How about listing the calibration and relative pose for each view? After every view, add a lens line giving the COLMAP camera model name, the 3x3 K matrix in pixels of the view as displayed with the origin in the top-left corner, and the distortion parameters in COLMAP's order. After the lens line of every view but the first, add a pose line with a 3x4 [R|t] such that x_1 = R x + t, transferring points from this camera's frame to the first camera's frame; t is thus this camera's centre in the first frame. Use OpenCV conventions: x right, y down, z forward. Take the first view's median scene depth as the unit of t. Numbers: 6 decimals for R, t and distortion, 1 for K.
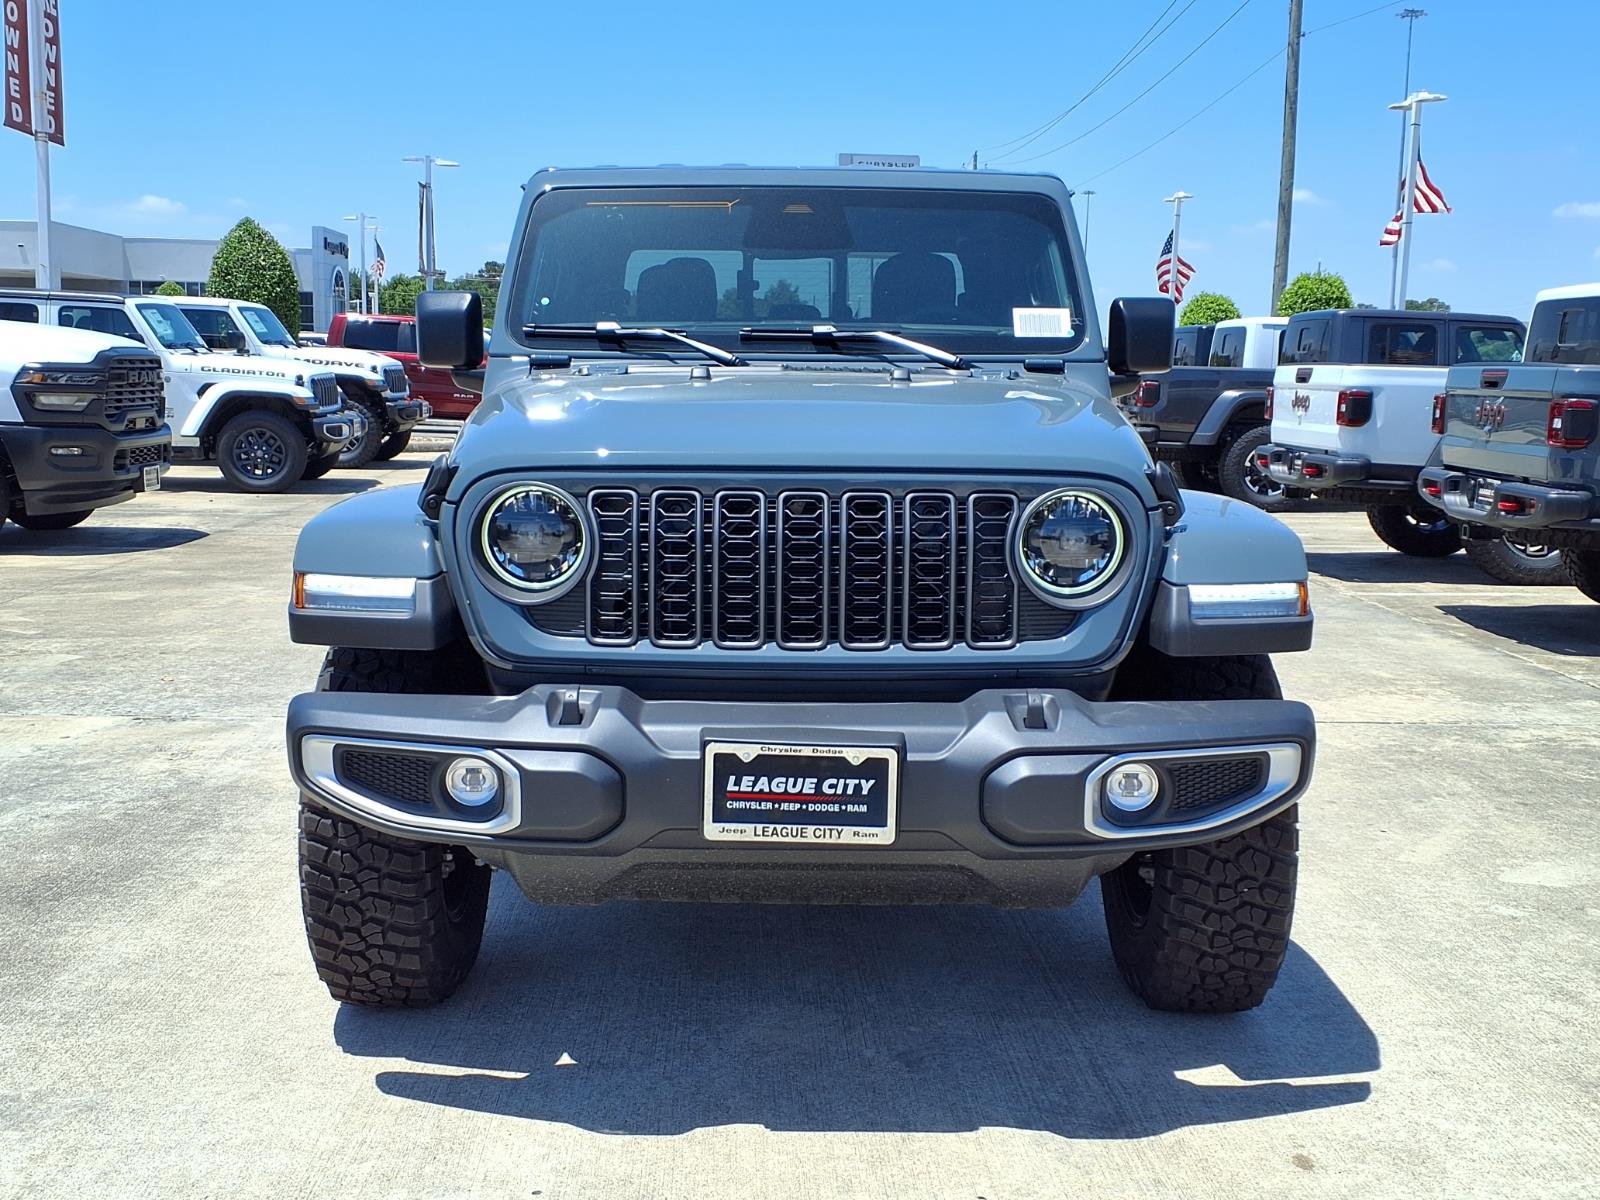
lens RADIAL K [[1729.5, 0, 783.3], [0, 1729.5, 575.7], [0, 0, 1]] dist [0.032433, 0.000000]
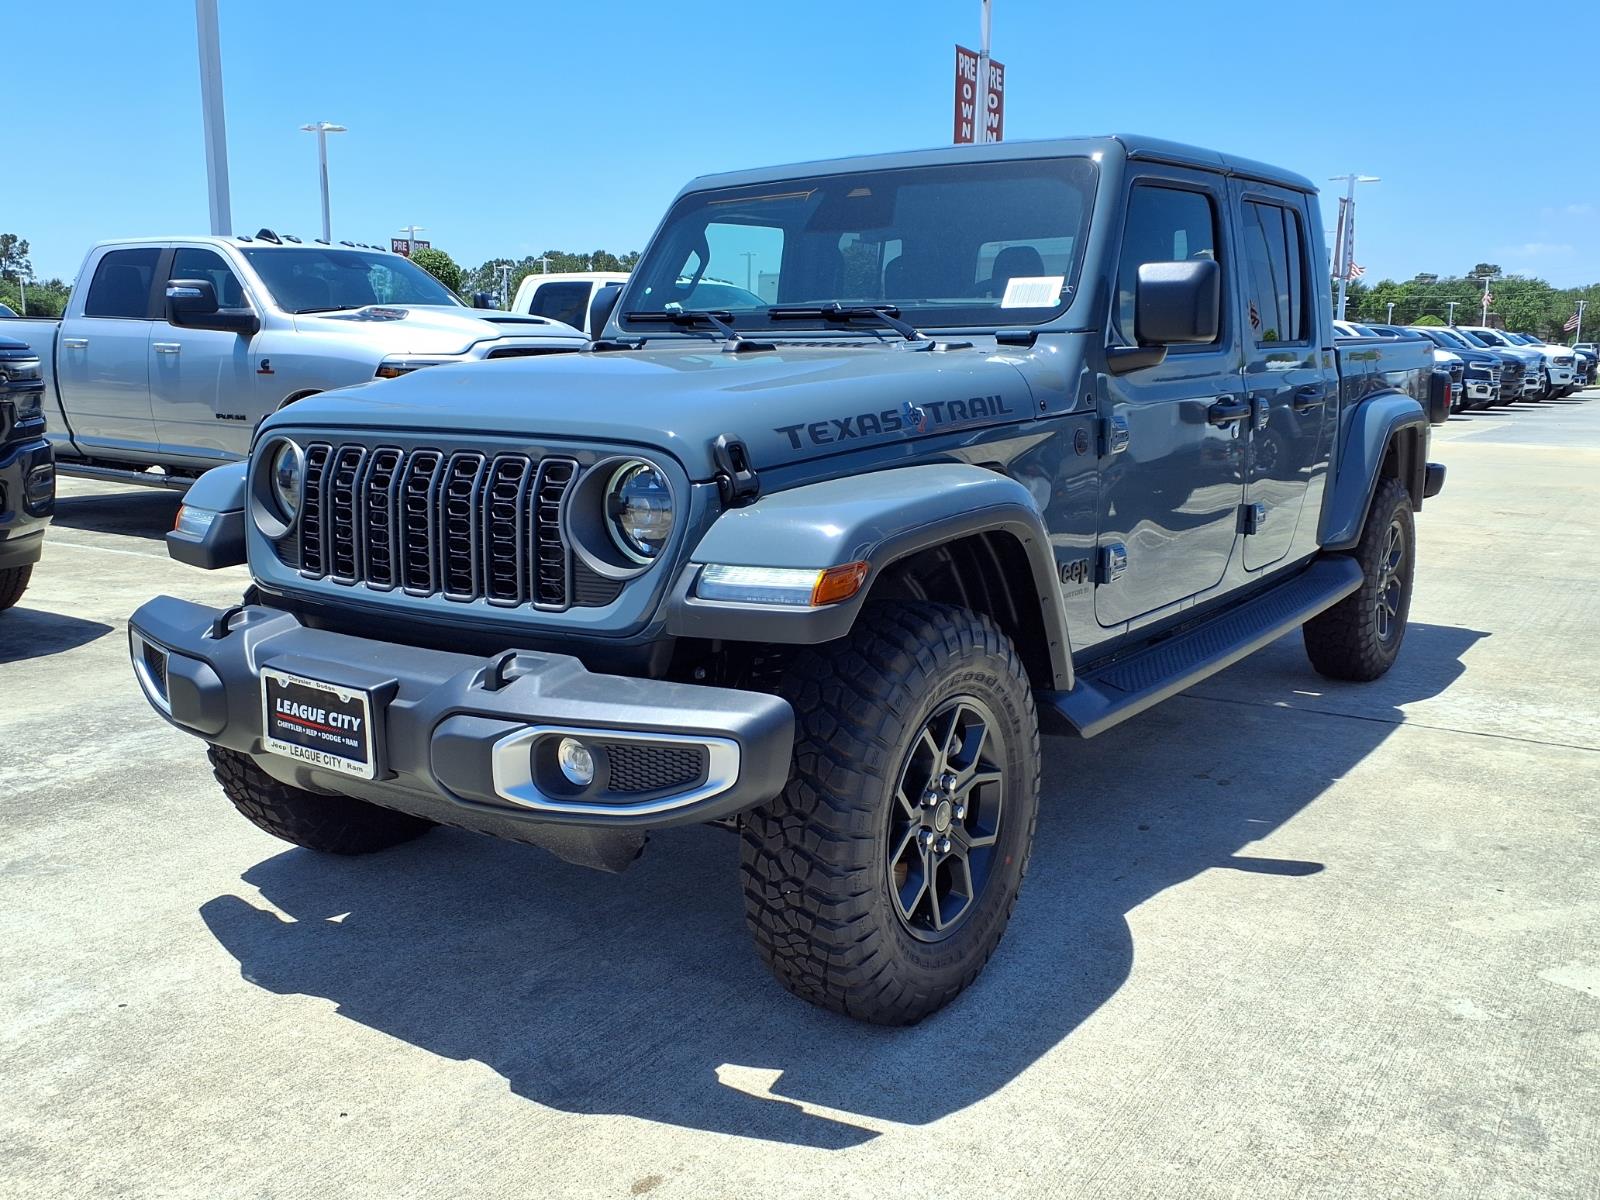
lens RADIAL K [[1389.5, 0, 809.3], [0, 1389.5, 607.7], [0, 0, 1]] dist [0.058953, -0.010898]
pose [[0.821861, 0.089903, -0.562550, 0.668888], [-0.060111, 0.995642, 0.071298, -0.026117], [0.566508, -0.024782, 0.823683, 0.383103]]
